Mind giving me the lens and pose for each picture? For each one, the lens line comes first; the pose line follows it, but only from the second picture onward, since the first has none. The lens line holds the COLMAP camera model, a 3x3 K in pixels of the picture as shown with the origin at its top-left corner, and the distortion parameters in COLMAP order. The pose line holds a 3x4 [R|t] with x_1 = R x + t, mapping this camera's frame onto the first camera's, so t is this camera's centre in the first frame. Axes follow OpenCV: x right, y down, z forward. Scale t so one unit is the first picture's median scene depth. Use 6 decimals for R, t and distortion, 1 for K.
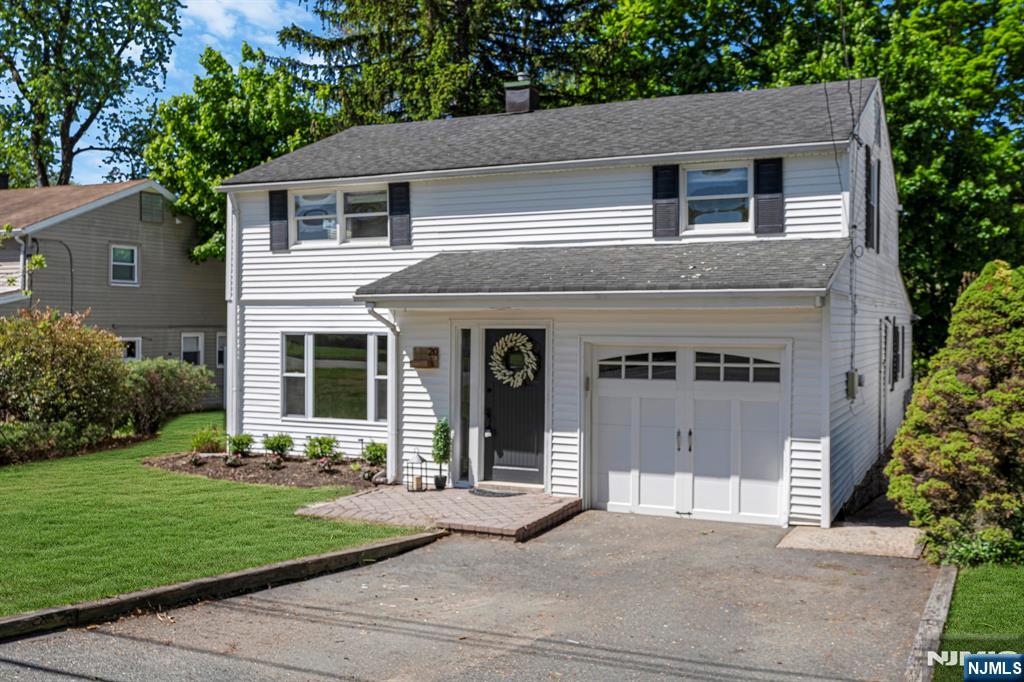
lens RADIAL K [[986.2, 0, 514.2], [0, 986.2, 313.4], [0, 0, 1]] dist [-0.000725, -0.001944]
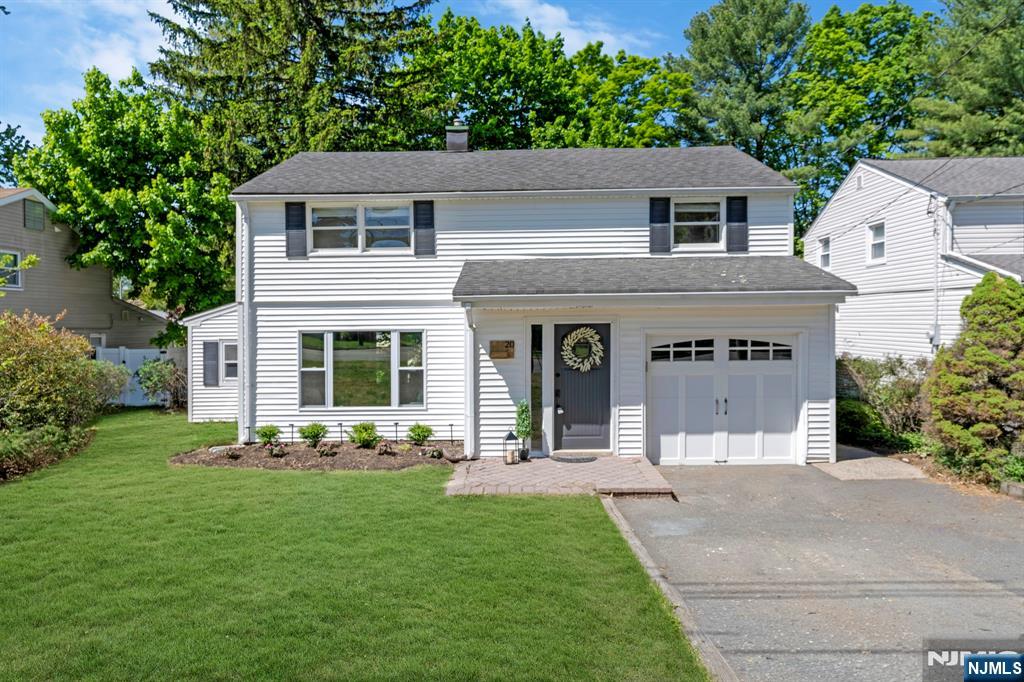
lens RADIAL K [[710.3, 0, 508.6], [0, 710.3, 315.6], [0, 0, 1]] dist [0.000846, 0.001539]
pose [[0.915400, -0.009455, 0.402435, -0.384809], [0.008982, 0.999955, 0.003063, 0.001675], [-0.402446, 0.000811, 0.915443, 0.201603]]
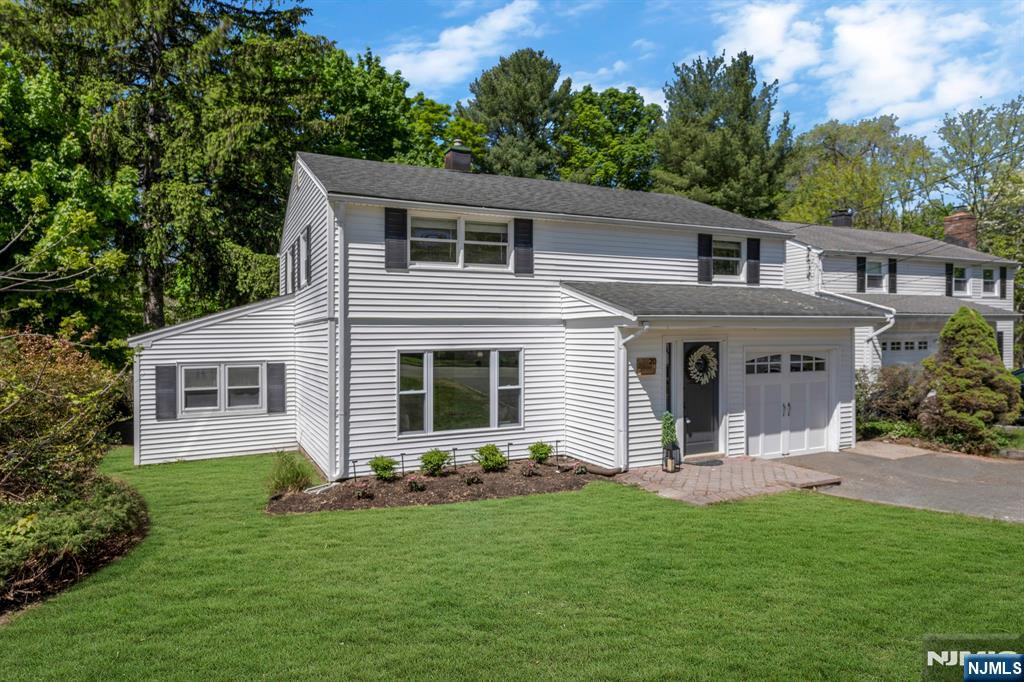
lens RADIAL K [[651.4, 0, 512.0], [0, 651.4, 341.0], [0, 0, 1]] dist [-0.019677, -0.000789]
pose [[0.634984, -0.008753, 0.772476, -0.759989], [0.004573, 0.999961, 0.007572, 0.005366], [-0.772512, -0.001276, 0.634999, 0.553380]]
